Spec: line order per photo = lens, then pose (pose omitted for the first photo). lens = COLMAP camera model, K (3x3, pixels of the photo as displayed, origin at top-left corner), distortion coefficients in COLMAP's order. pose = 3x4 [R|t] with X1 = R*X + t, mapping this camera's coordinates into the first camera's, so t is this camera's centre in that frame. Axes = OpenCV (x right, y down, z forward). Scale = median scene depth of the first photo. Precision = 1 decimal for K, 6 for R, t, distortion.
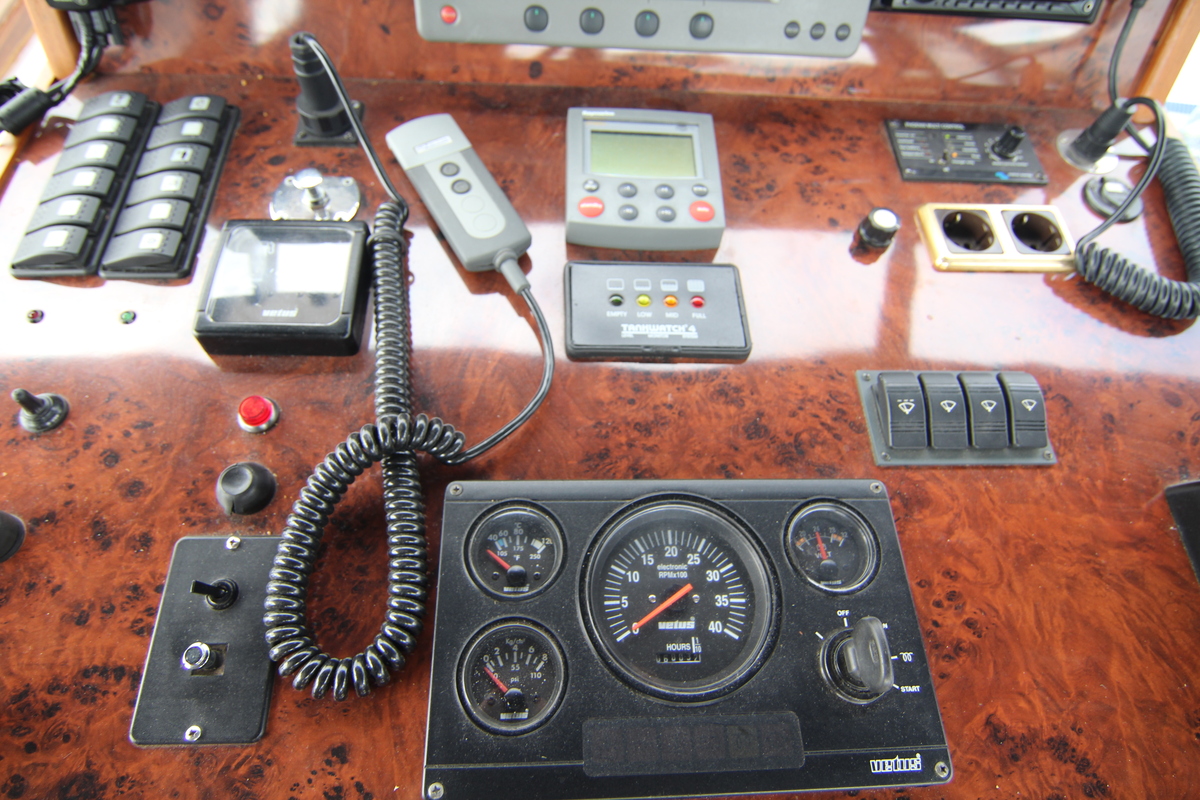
lens RADIAL K [[674.6, 0, 601.3], [0, 674.6, 397.8], [0, 0, 1]] dist [-0.009361, -0.015890]
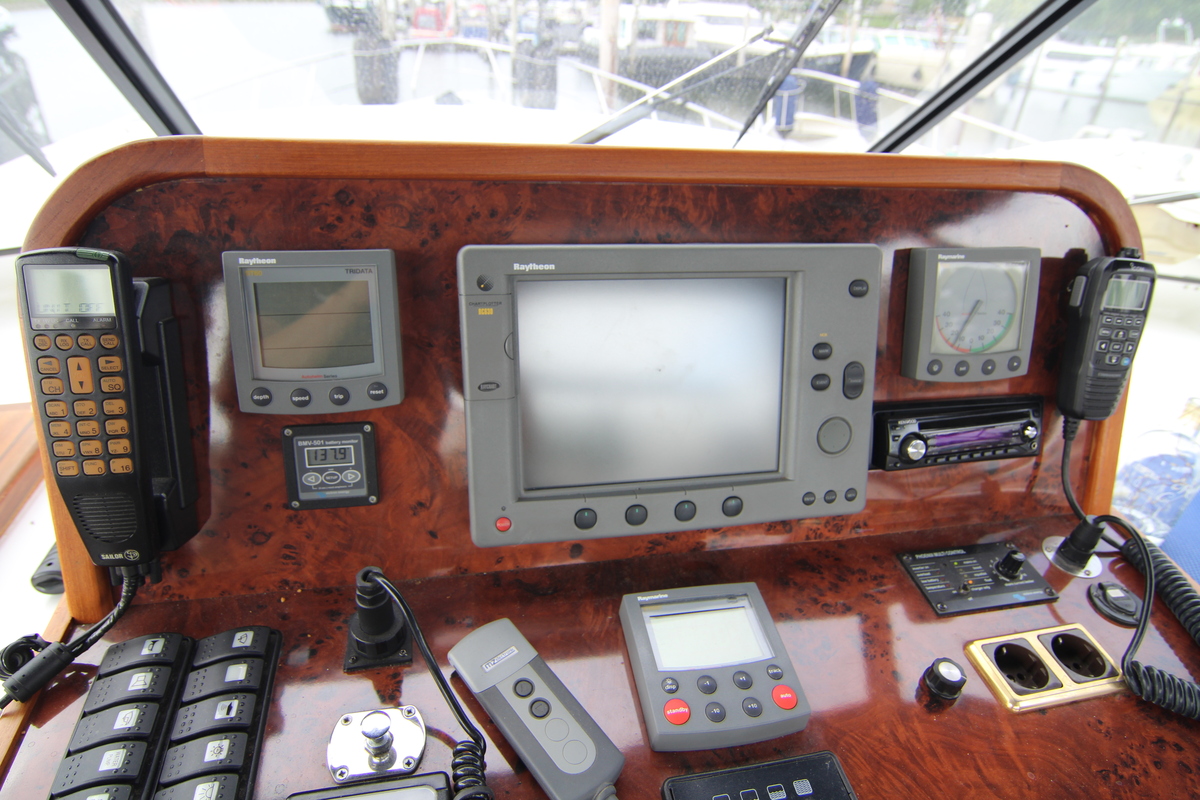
lens RADIAL K [[674.3, 0, 600.0], [0, 674.3, 400.0], [0, 0, 1]] dist [-0.016094, -0.007888]
pose [[0.986131, -0.085022, 0.142534, -0.218768], [0.139650, 0.889146, -0.435795, -0.270787], [-0.089681, 0.449656, 0.888688, -0.043263]]
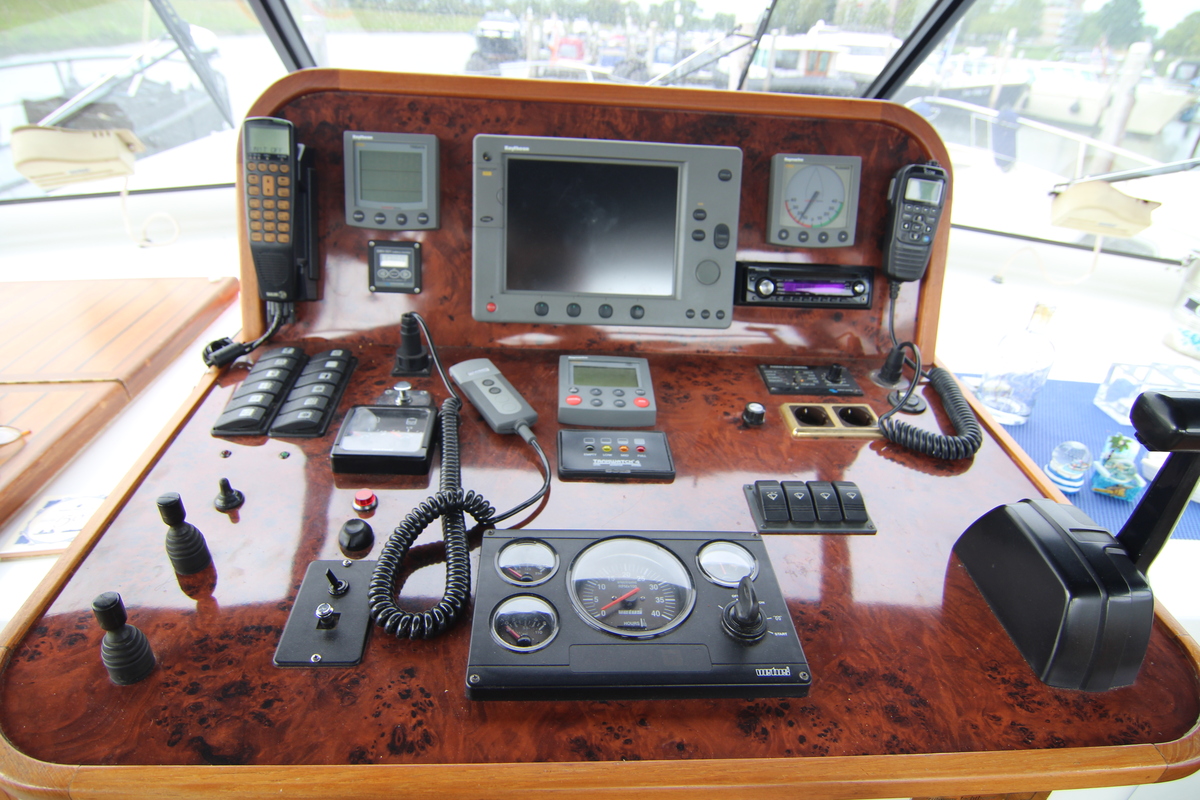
lens RADIAL K [[674.6, 0, 601.3], [0, 674.6, 397.8], [0, 0, 1]] dist [-0.009361, -0.015890]
pose [[0.999614, -0.014868, 0.023451, 0.013067], [0.024243, 0.879110, -0.476002, 0.487685], [-0.013539, 0.476387, 0.879132, -0.441018]]
